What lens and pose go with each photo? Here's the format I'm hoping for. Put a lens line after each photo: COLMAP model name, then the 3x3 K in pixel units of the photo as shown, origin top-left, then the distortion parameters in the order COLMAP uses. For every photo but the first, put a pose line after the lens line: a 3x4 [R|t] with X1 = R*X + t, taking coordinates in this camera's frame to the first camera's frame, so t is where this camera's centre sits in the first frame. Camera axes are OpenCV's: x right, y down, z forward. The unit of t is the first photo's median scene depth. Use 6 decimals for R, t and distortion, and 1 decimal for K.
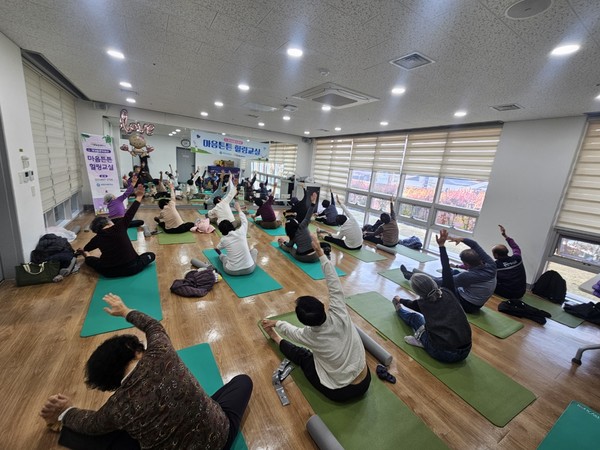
lens RADIAL K [[237.5, 0, 298.2], [0, 237.5, 225.6], [0, 0, 1]] dist [-0.004073, -0.000369]
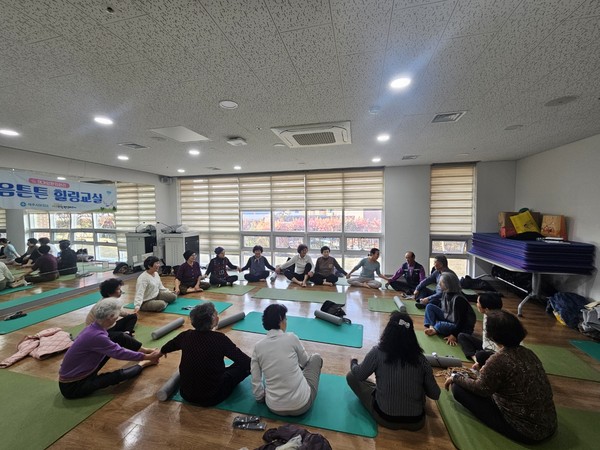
lens RADIAL K [[237.5, 0, 300.3], [0, 237.5, 221.8], [0, 0, 1]] dist [-0.004073, -0.000369]
pose [[0.707882, -0.130754, 0.694123, -0.238969], [0.240748, 0.968536, -0.063075, -0.080883], [-0.664036, 0.211758, 0.717088, 0.203980]]
